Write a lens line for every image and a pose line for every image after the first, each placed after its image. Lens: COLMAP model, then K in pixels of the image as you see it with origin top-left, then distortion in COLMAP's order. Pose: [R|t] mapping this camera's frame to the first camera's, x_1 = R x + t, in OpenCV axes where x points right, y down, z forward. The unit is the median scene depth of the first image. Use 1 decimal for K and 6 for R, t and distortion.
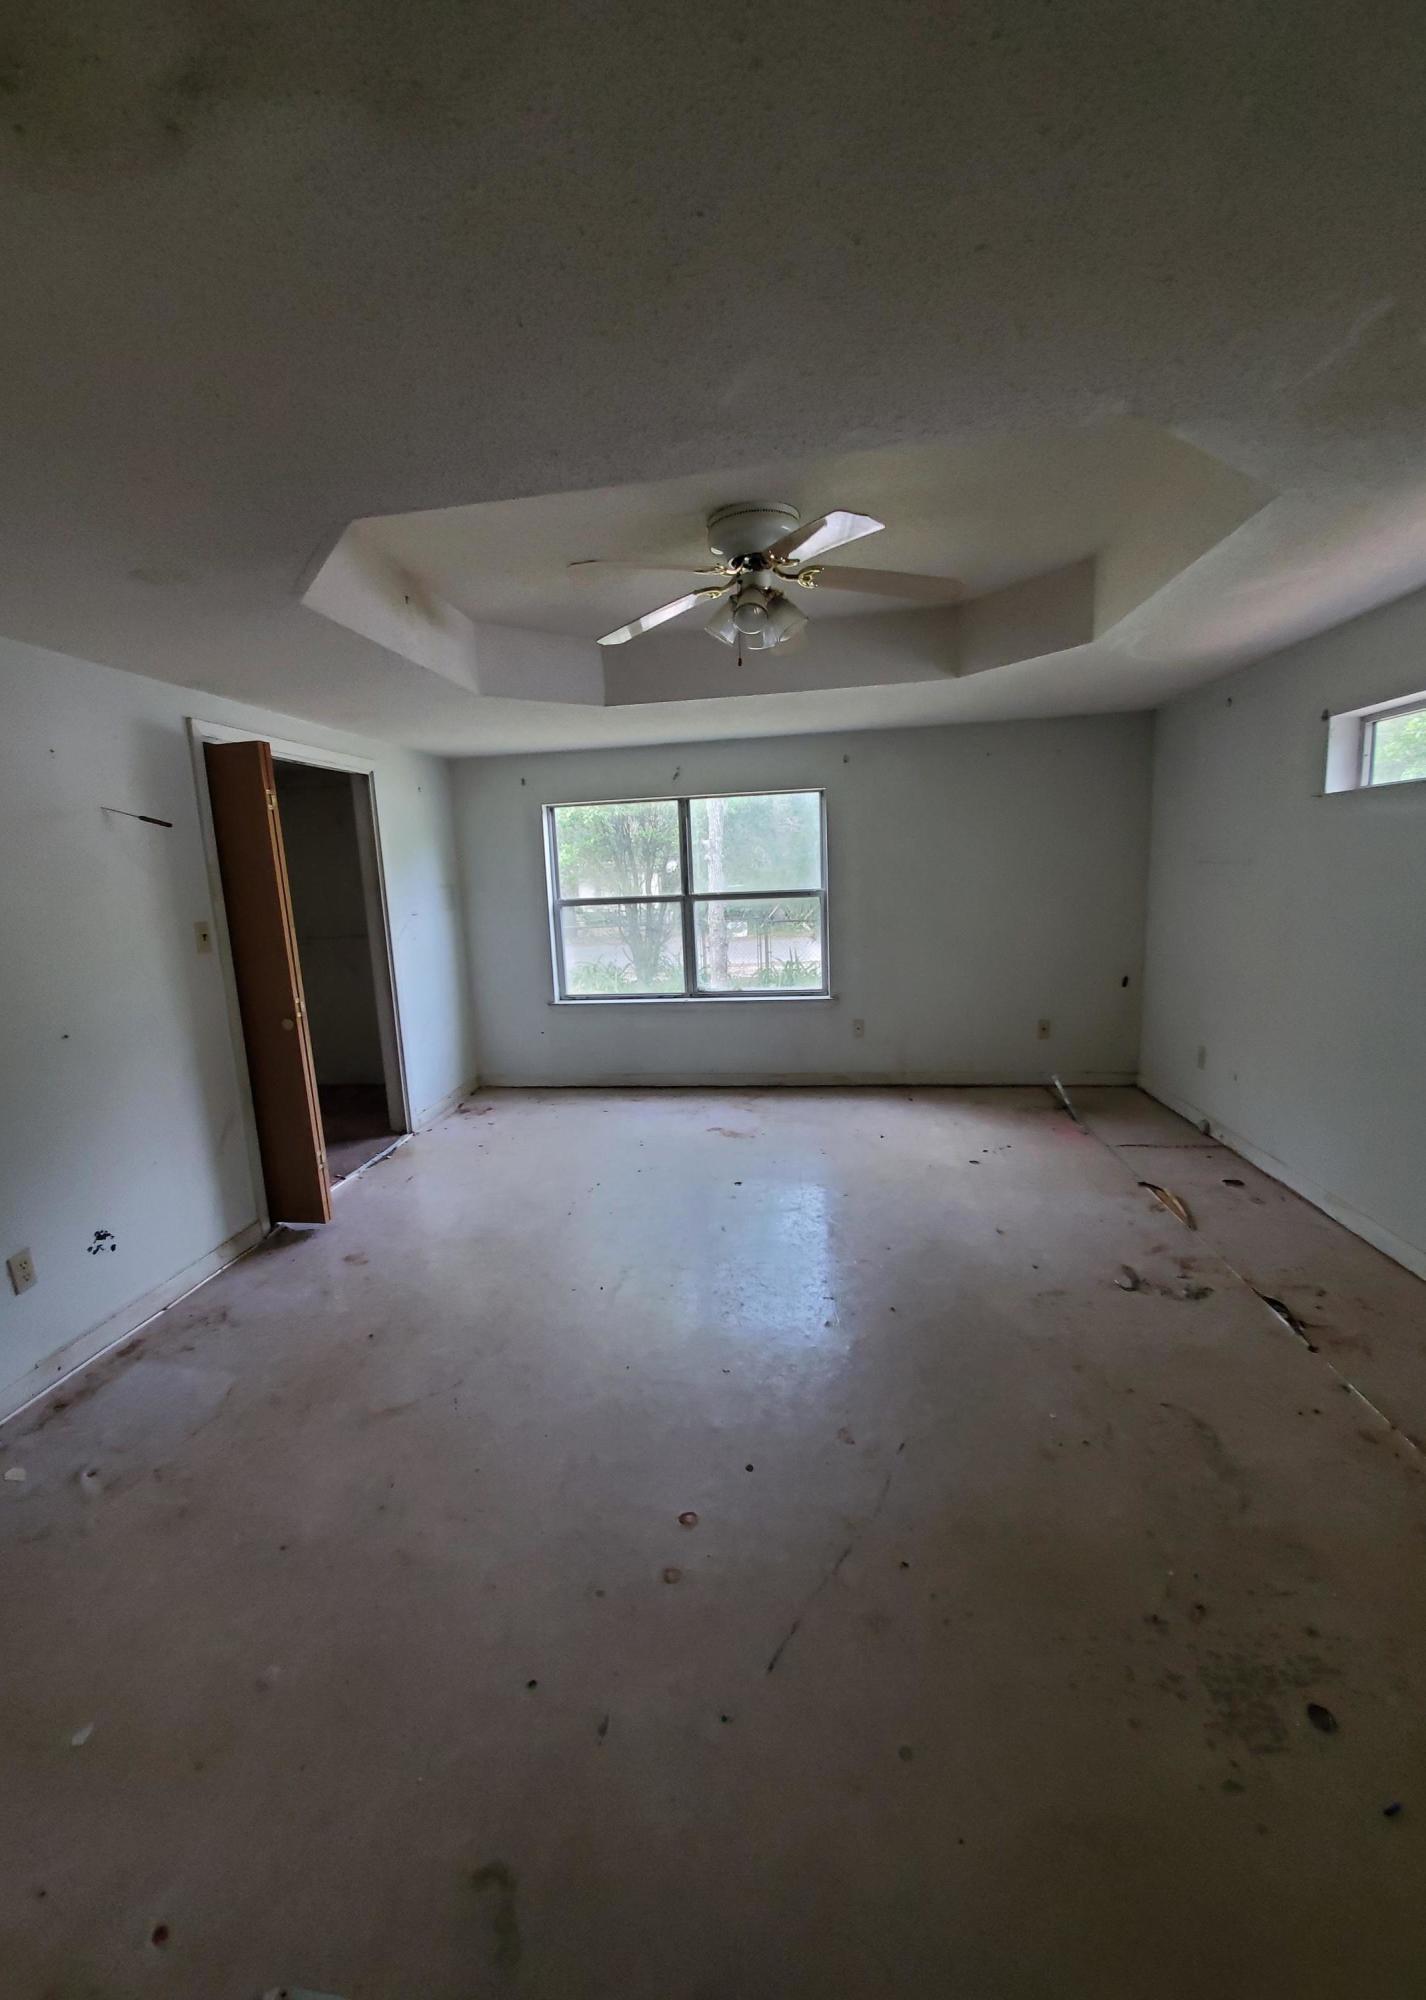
lens RADIAL K [[805.0, 0, 669.8], [0, 805.0, 991.8], [0, 0, 1]] dist [0.004753, -0.010768]
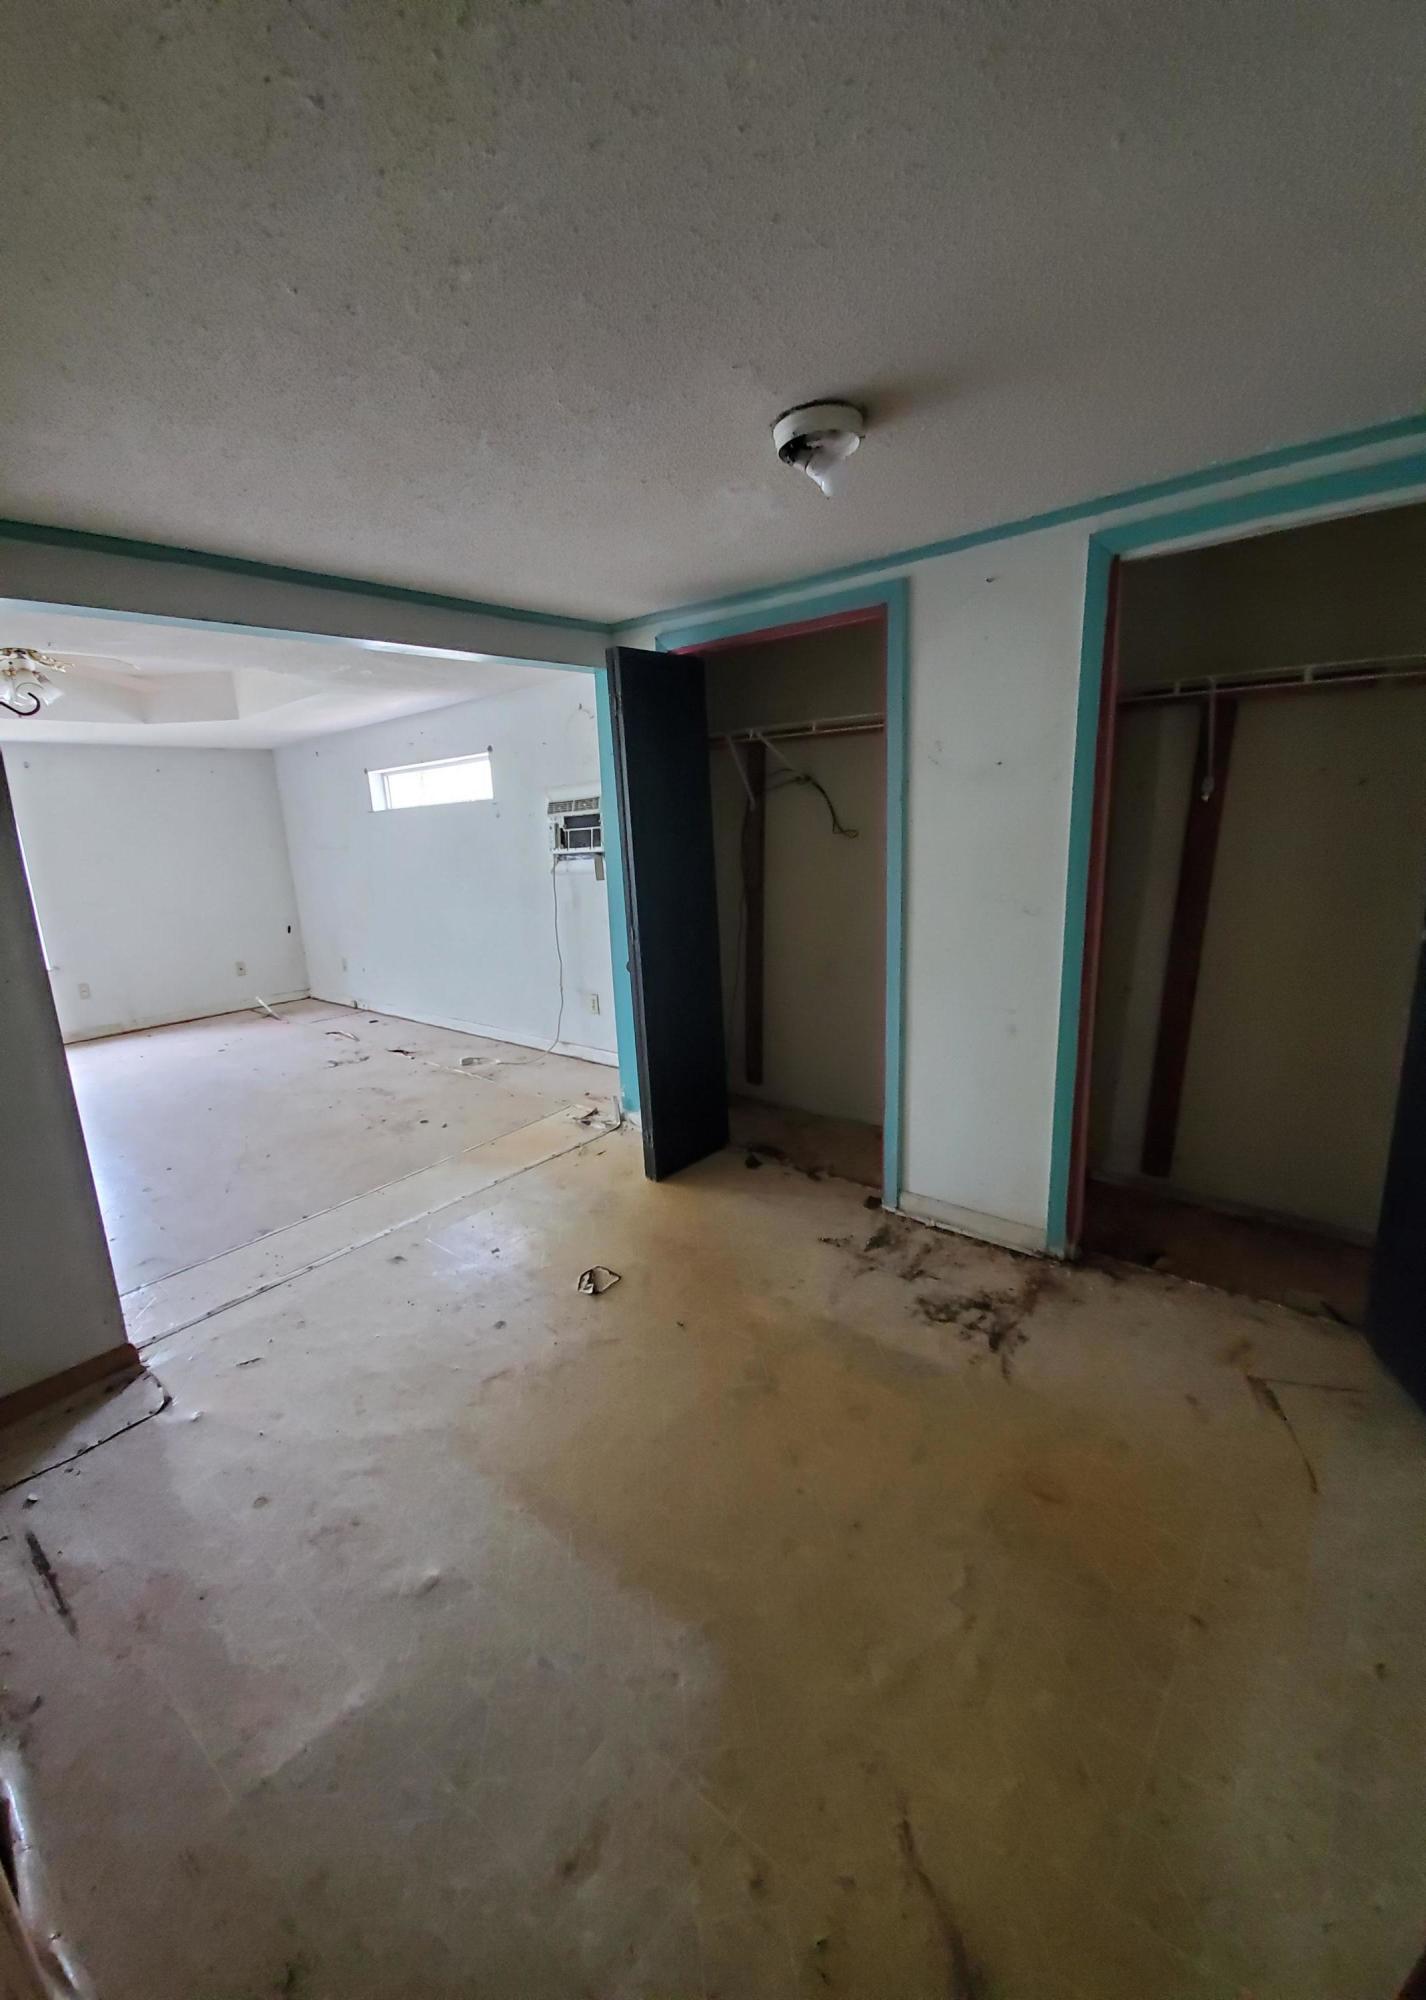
lens RADIAL K [[805.0, 0, 716.4], [0, 805.0, 1006.2], [0, 0, 1]] dist [0.004753, -0.010768]
pose [[0.508420, -0.169676, 0.844227, -0.473672], [0.153600, 0.982542, 0.104972, 0.135967], [-0.847300, 0.076304, 0.525606, -0.670275]]
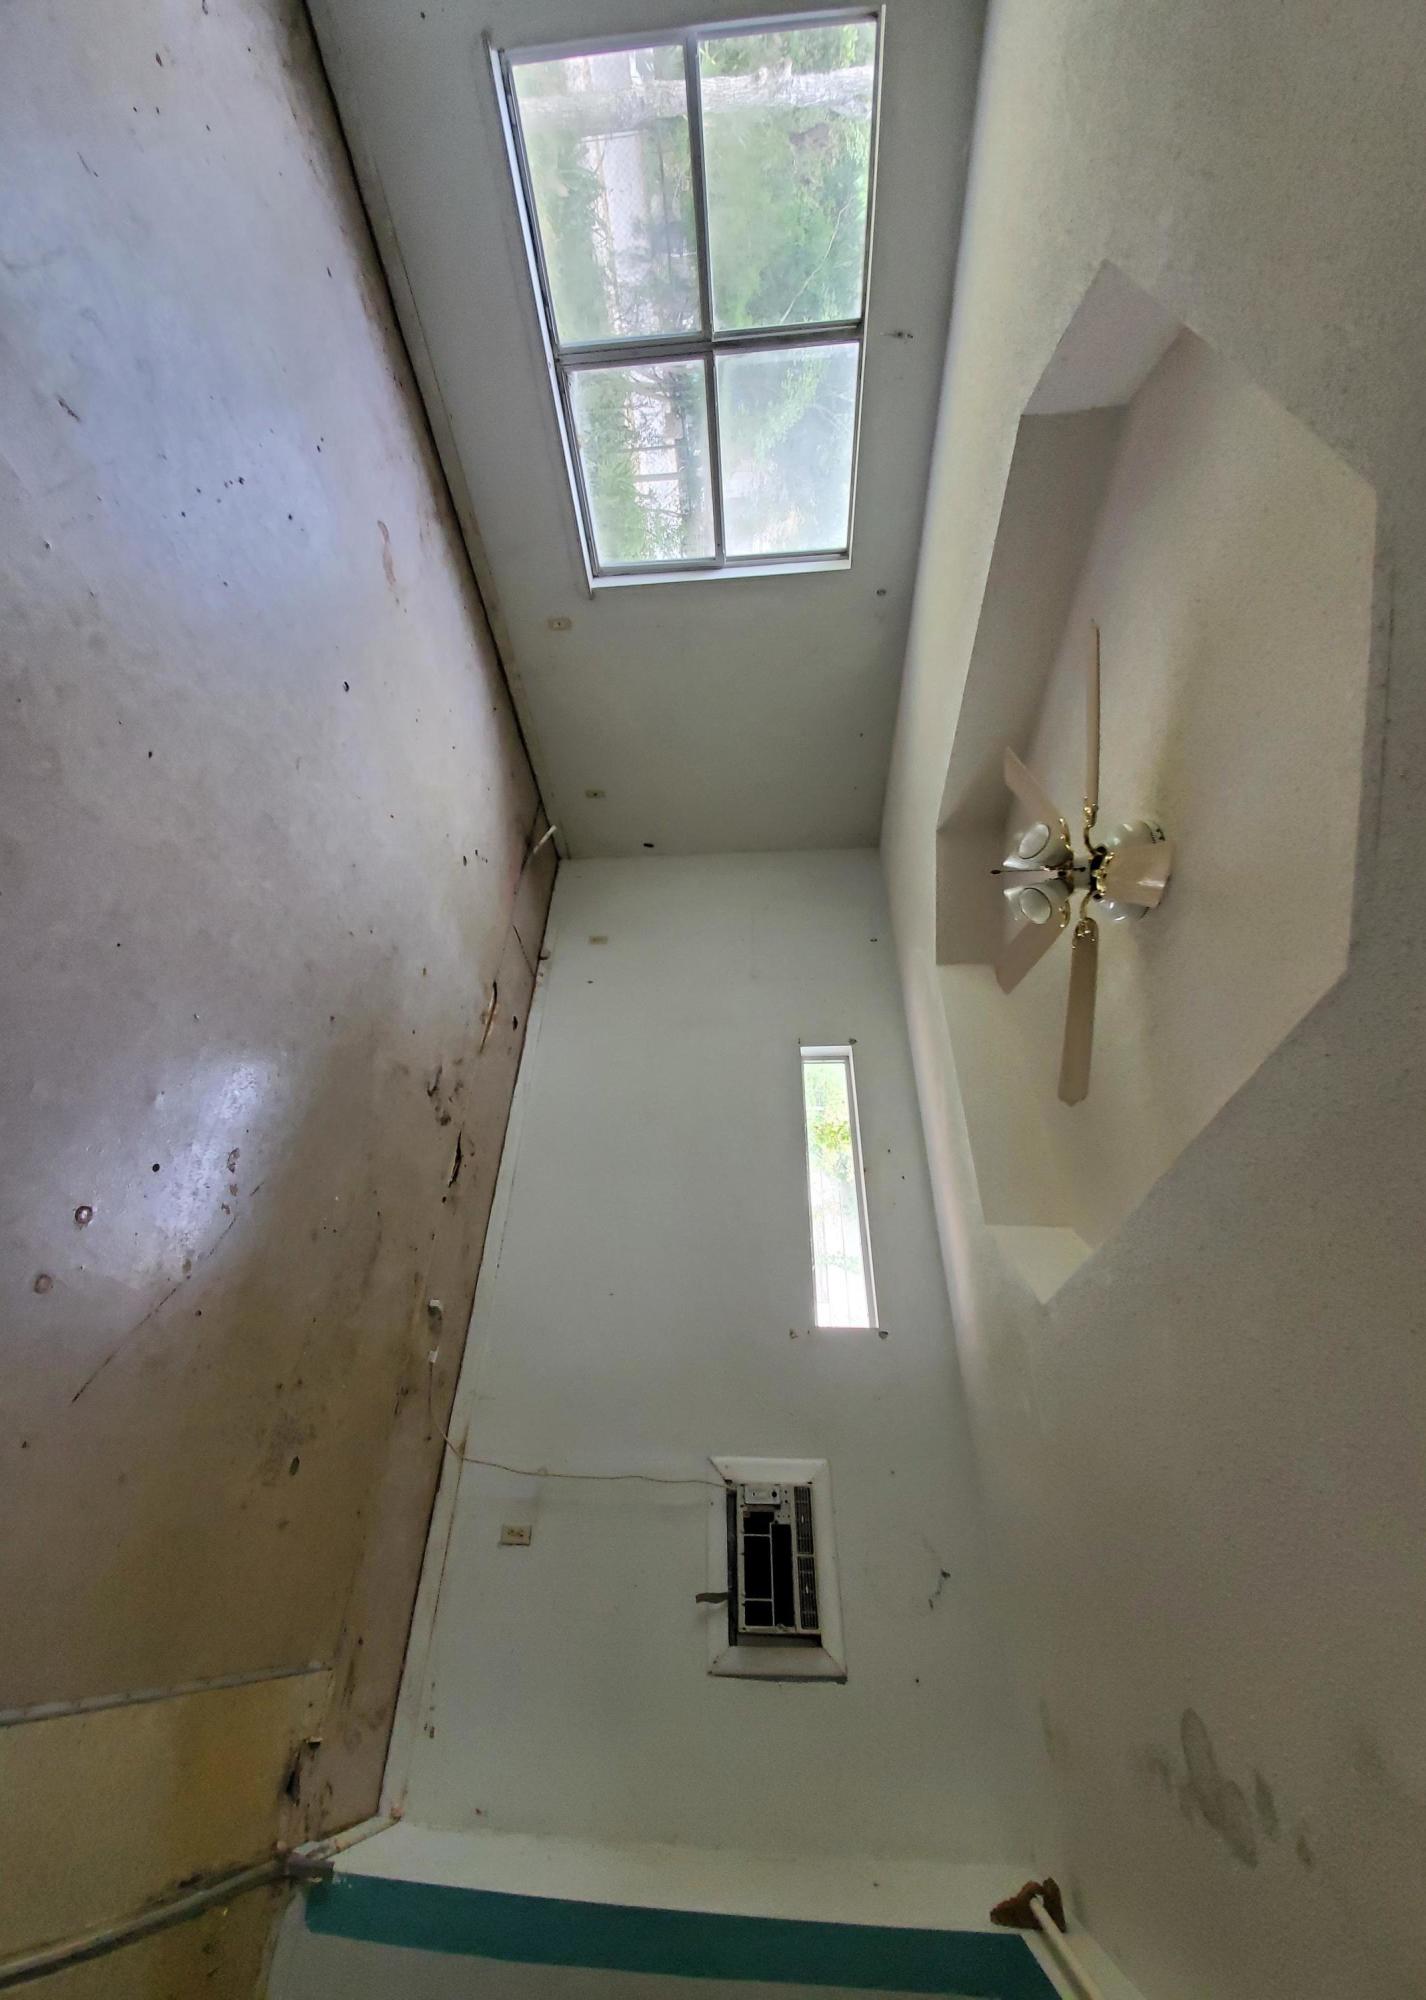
lens RADIAL K [[805.0, 0, 694.8], [0, 805.0, 1009.6], [0, 0, 1]] dist [0.004753, -0.010768]
pose [[0.044463, 0.449274, 0.892287, -0.506050], [-0.990600, 0.135488, -0.018857, -0.035967], [-0.129366, -0.883060, 0.451075, 0.398516]]
